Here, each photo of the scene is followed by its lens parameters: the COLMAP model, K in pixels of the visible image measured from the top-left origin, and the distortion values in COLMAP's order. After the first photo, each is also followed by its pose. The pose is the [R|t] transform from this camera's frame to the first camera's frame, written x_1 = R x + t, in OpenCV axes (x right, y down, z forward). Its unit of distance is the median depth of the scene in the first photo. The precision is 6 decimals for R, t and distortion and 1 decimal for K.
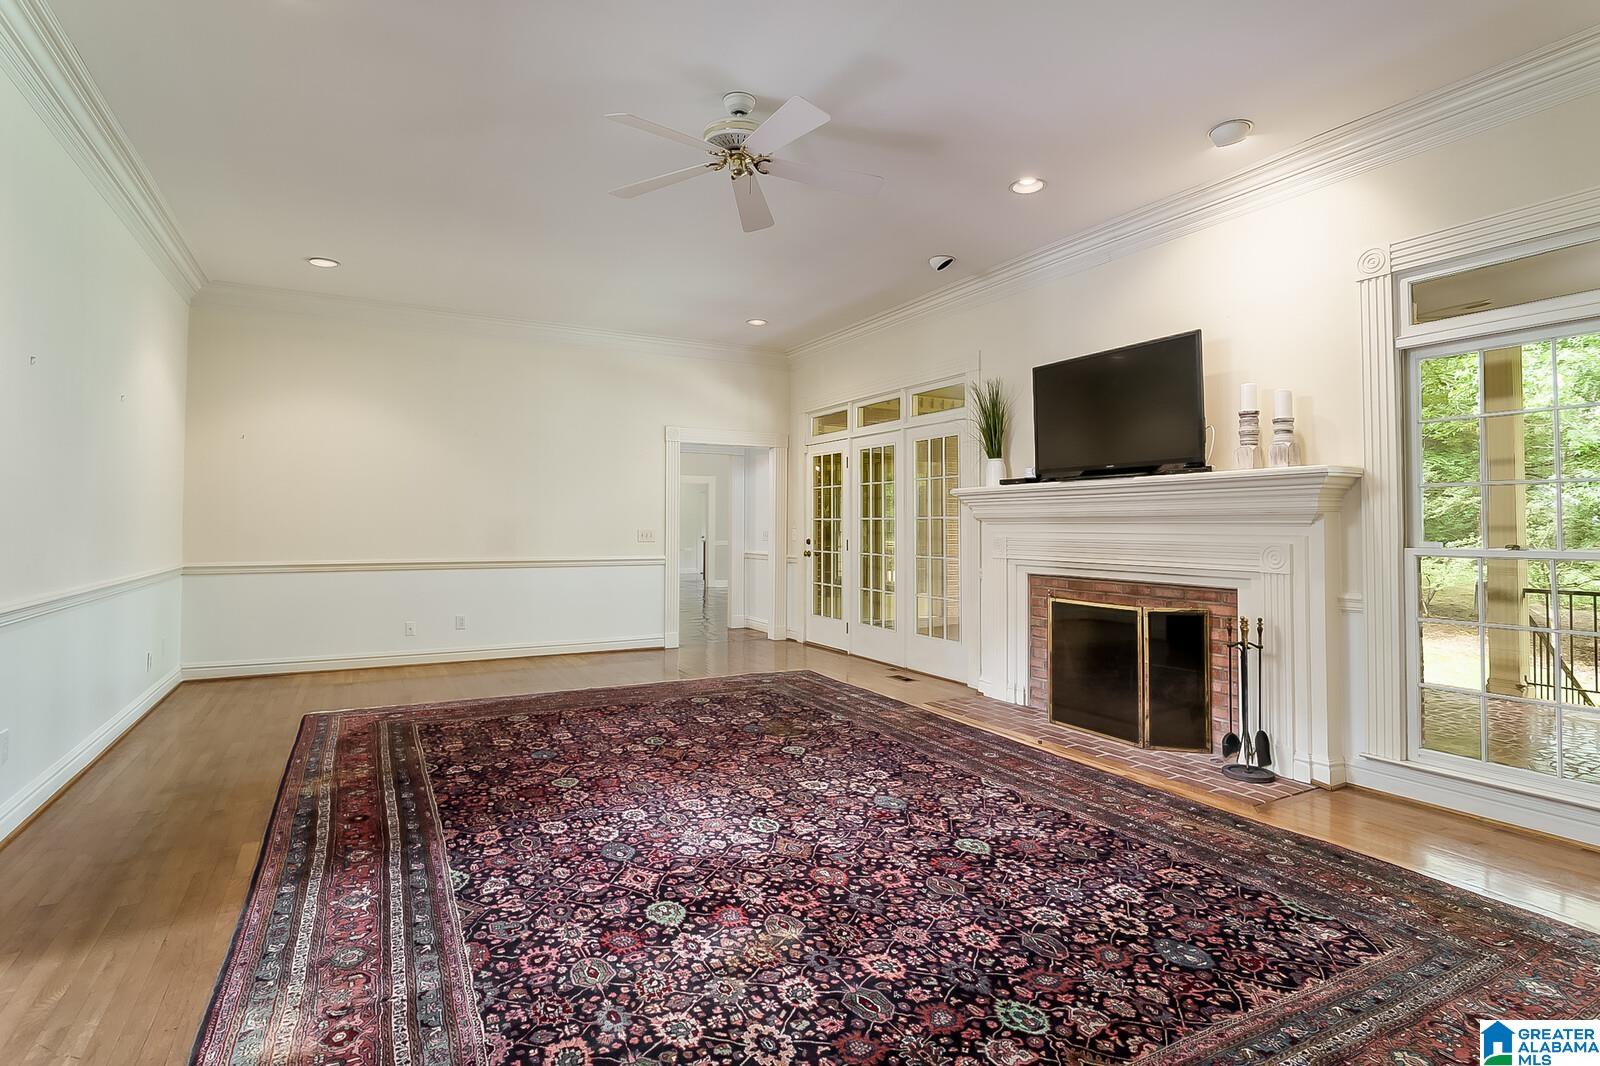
lens RADIAL K [[838.0, 0, 802.8], [0, 838.0, 526.9], [0, 0, 1]] dist [-0.000283, 0.000221]
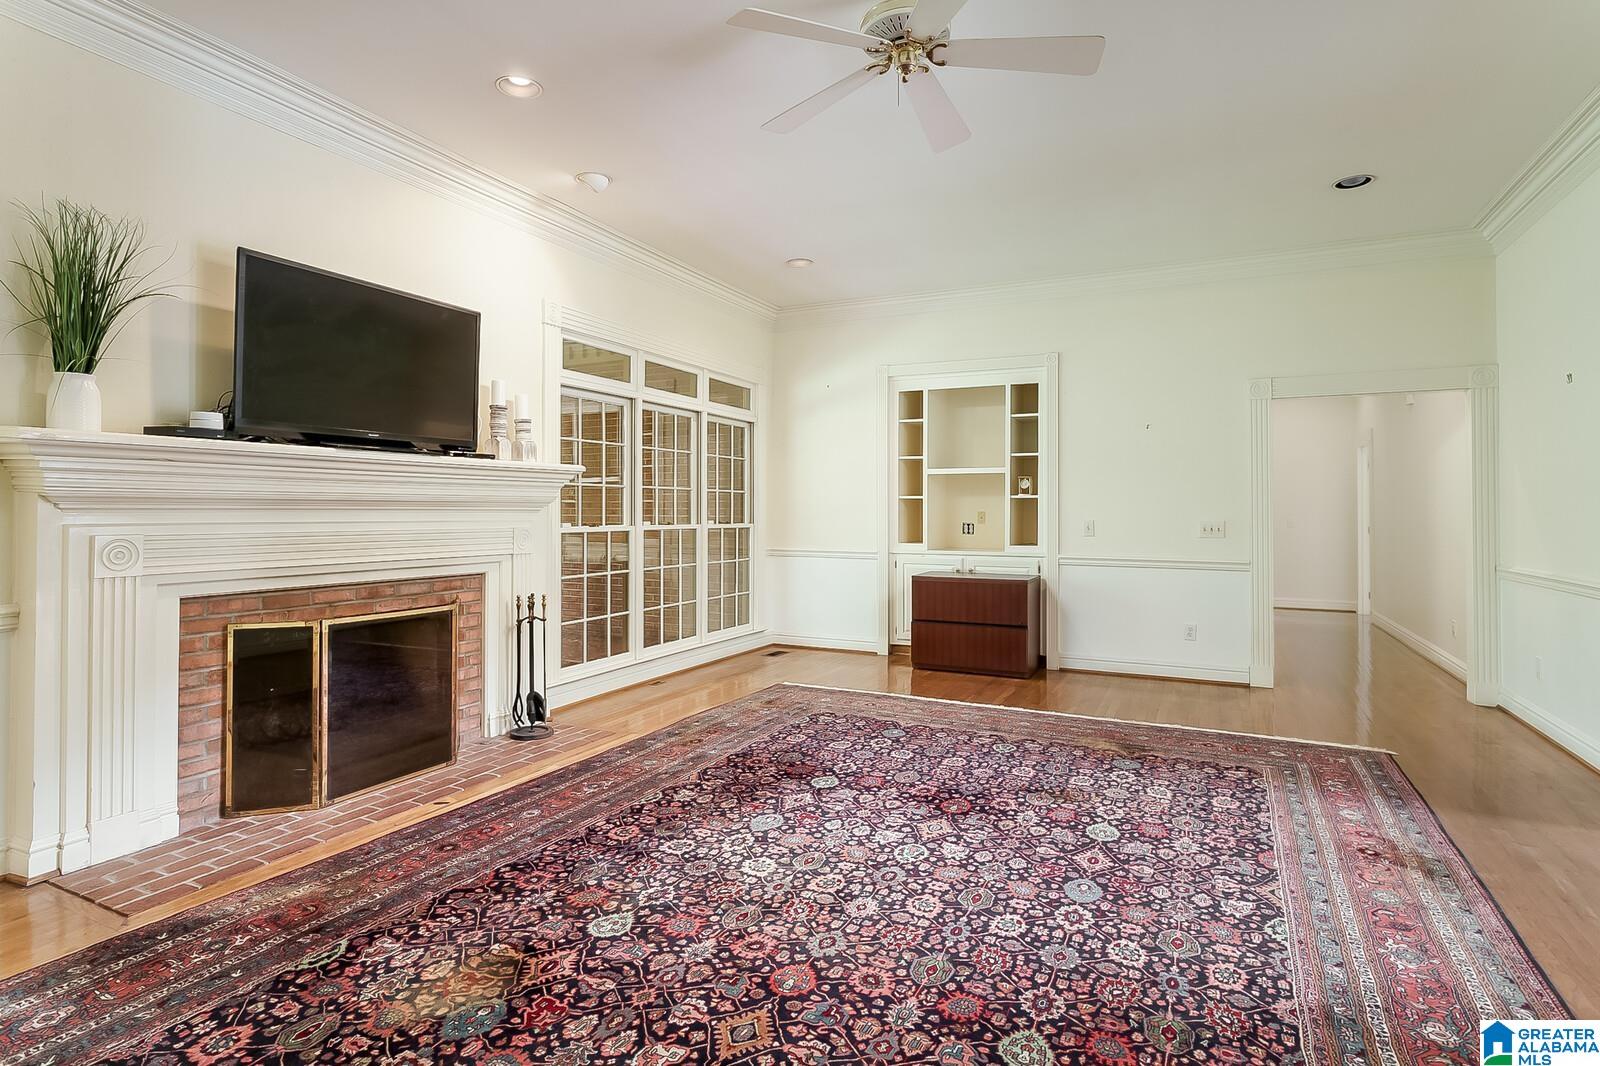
lens RADIAL K [[838.0, 0, 802.2], [0, 838.0, 518.5], [0, 0, 1]] dist [-0.000283, 0.000221]
pose [[-0.590943, -0.009422, 0.806658, -0.758000], [-0.003895, 0.999953, 0.008826, -0.005903], [-0.806704, 0.002074, -0.590952, 1.775181]]
